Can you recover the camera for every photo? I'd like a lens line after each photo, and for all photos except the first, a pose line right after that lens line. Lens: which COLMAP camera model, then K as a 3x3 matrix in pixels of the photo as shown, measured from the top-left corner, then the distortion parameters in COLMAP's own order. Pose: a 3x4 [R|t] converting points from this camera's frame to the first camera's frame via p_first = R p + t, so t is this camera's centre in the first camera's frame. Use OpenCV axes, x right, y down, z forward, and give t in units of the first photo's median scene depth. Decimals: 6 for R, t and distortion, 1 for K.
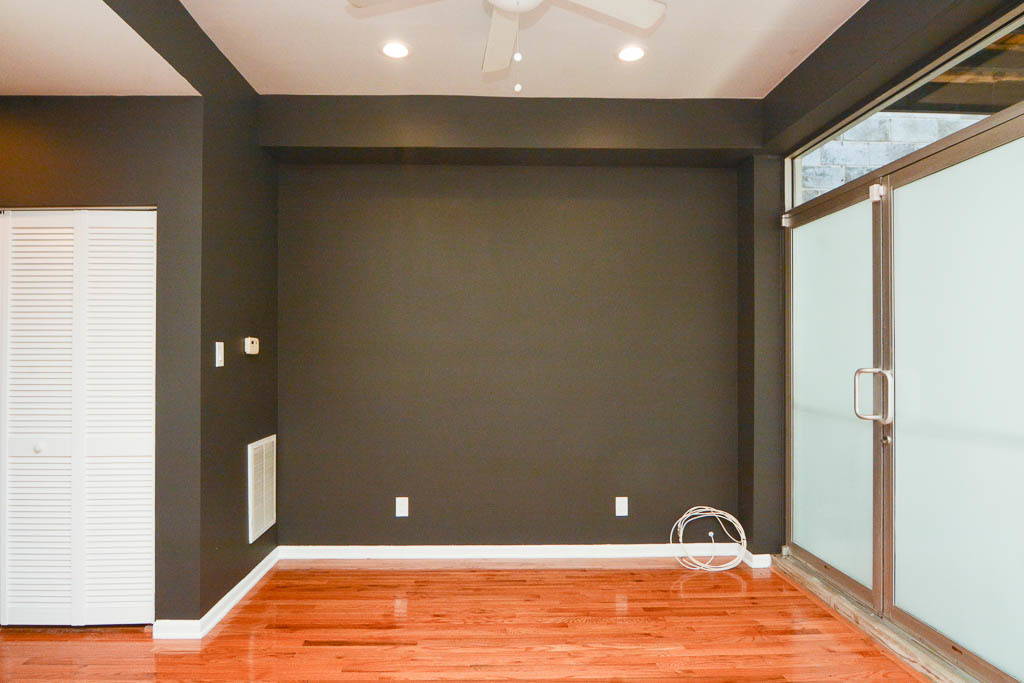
lens RADIAL K [[594.3, 0, 463.7], [0, 594.3, 353.2], [0, 0, 1]] dist [0.002553, -0.013622]
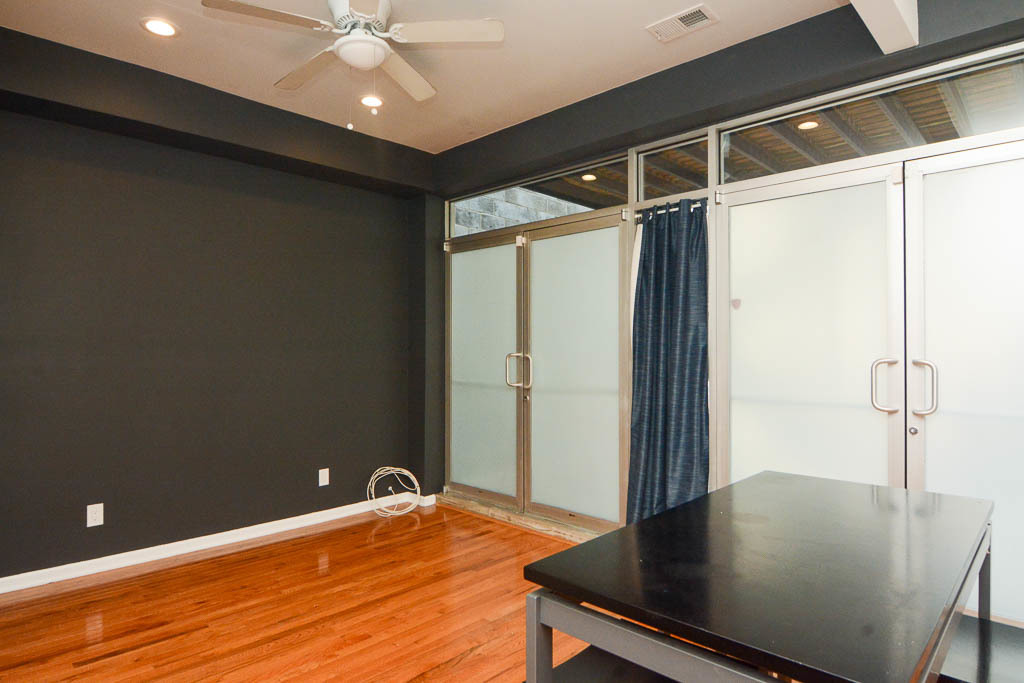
lens RADIAL K [[565.6, 0, 515.7], [0, 565.6, 340.4], [0, 0, 1]] dist [-0.011280, -0.002874]
pose [[0.714331, 0.010025, 0.699736, -0.263030], [-0.002609, 0.999929, -0.011662, 0.006709], [-0.699803, 0.006505, 0.714306, -0.041705]]
